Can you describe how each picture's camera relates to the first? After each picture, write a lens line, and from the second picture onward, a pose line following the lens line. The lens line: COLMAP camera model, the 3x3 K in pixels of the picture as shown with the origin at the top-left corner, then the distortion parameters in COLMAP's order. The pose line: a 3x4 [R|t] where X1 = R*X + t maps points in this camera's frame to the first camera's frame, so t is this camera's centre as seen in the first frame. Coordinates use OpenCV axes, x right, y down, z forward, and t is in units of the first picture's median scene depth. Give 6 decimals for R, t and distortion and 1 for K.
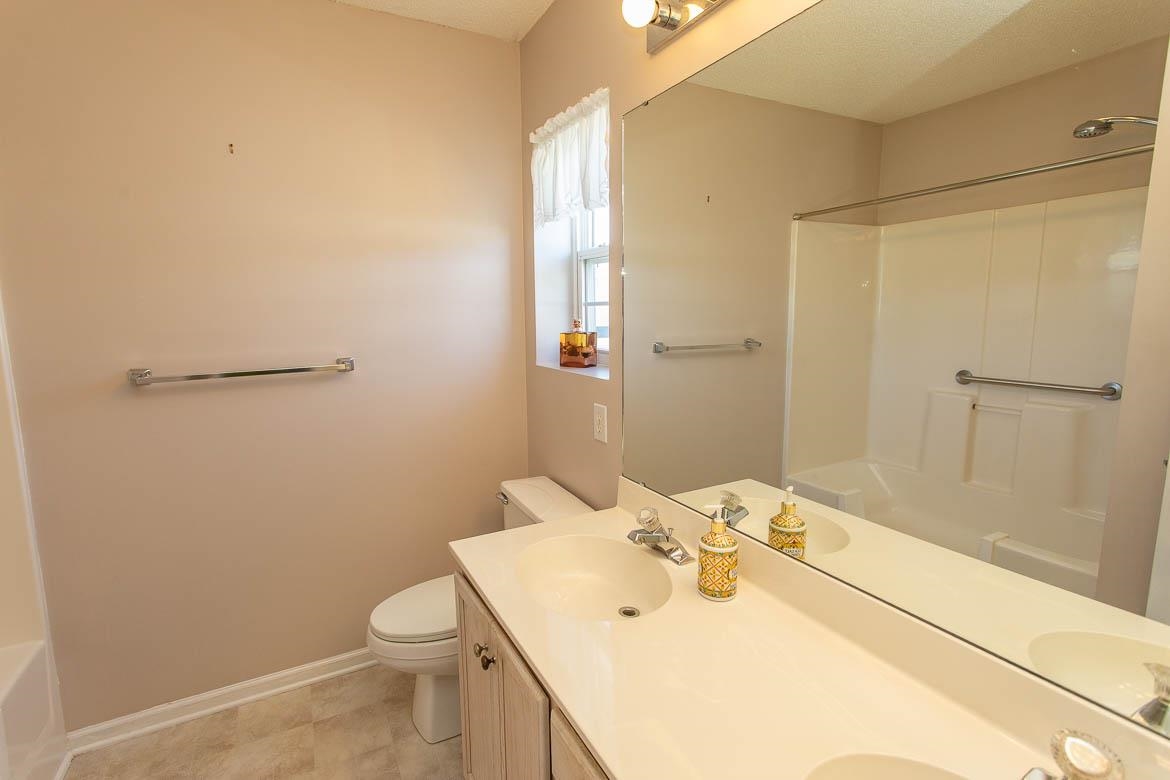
lens RADIAL K [[552.0, 0, 579.5], [0, 552.0, 384.2], [0, 0, 1]] dist [0.002664, 0.001374]
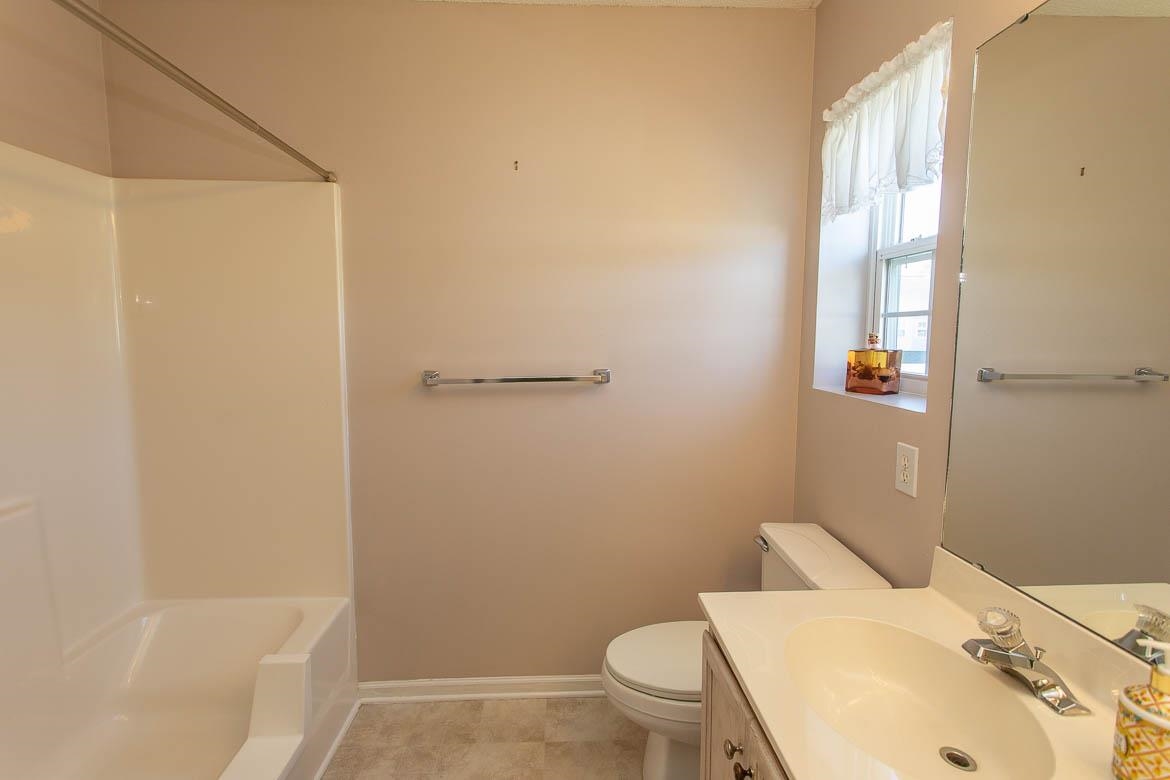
lens RADIAL K [[552.0, 0, 583.2], [0, 552.0, 386.3], [0, 0, 1]] dist [0.002664, 0.001374]
pose [[0.903018, 0.056044, -0.425931, -0.045903], [-0.070064, 0.997392, -0.017307, 0.001386], [0.423850, 0.045471, 0.904590, 0.128692]]
